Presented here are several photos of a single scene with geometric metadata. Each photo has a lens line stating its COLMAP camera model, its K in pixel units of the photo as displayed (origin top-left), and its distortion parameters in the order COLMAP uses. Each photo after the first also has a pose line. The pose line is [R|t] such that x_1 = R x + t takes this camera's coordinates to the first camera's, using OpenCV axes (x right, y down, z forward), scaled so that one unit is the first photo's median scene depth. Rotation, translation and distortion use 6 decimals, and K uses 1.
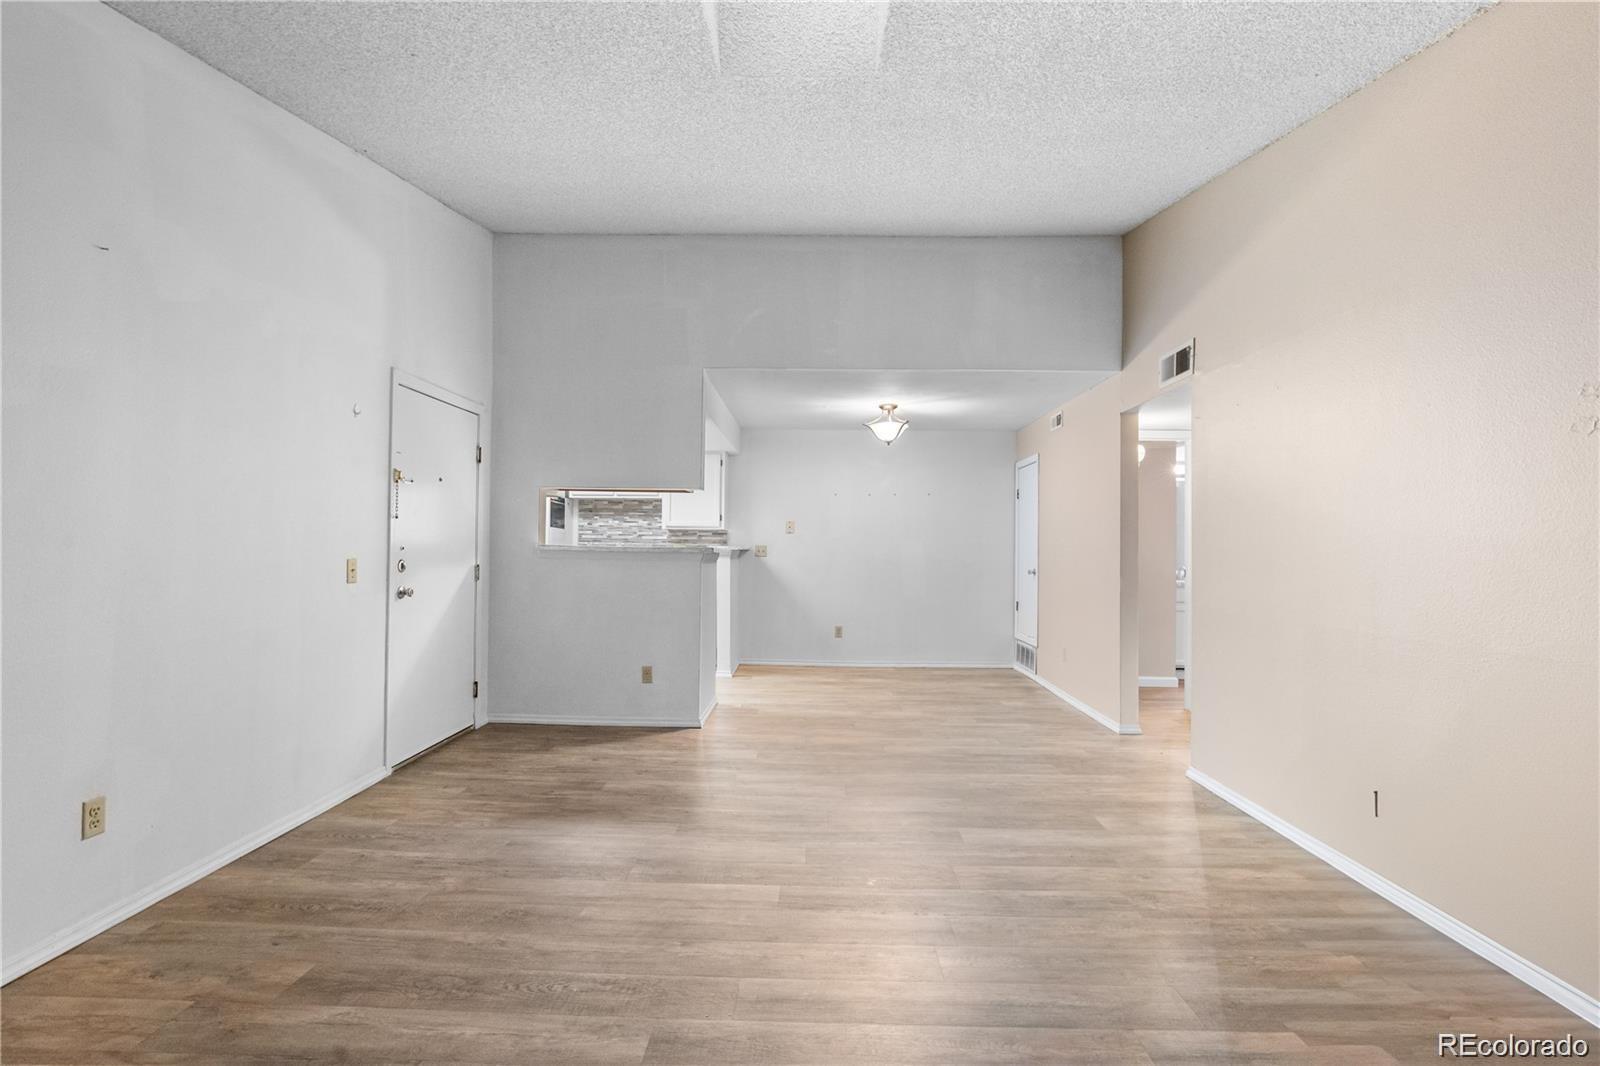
lens RADIAL K [[724.9, 0, 798.9], [0, 724.9, 510.0], [0, 0, 1]] dist [-0.013001, 0.005755]
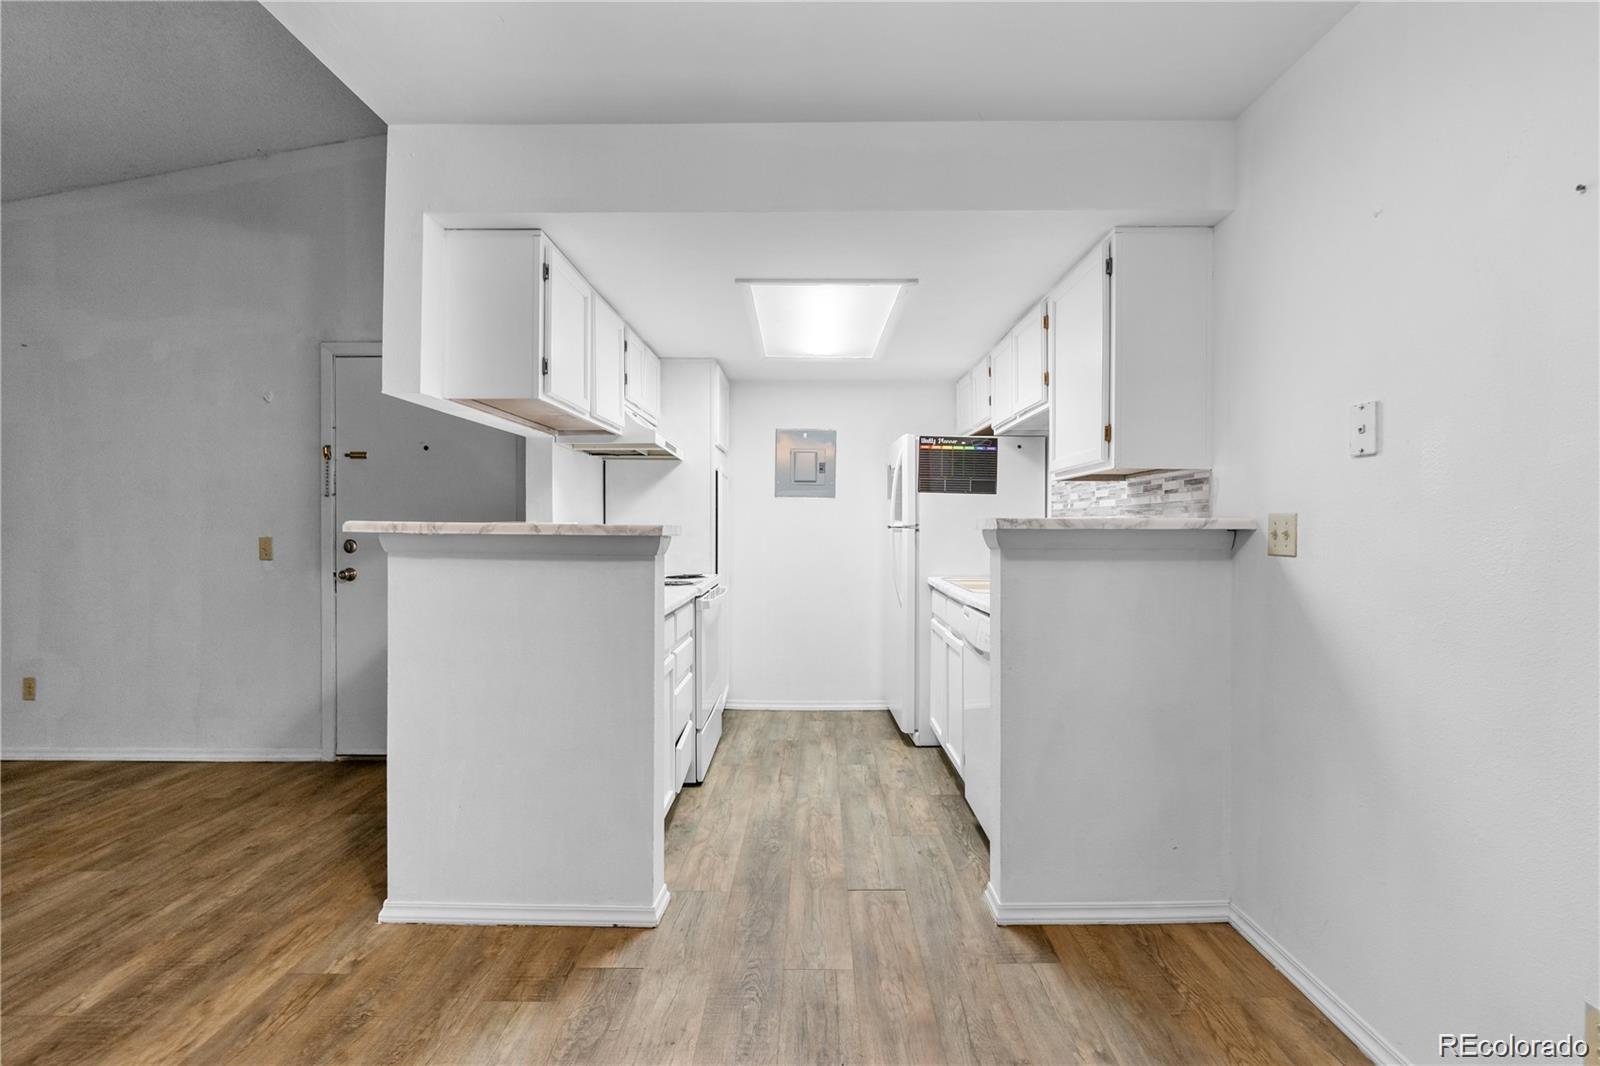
lens RADIAL K [[722.1, 0, 797.1], [0, 722.1, 537.0], [0, 0, 1]] dist [-0.008187, 0.000627]
pose [[0.015983, 0.004883, -0.999860, 0.205615], [0.050762, 0.998695, 0.005688, 0.046689], [0.998583, -0.050846, 0.015715, 0.820502]]
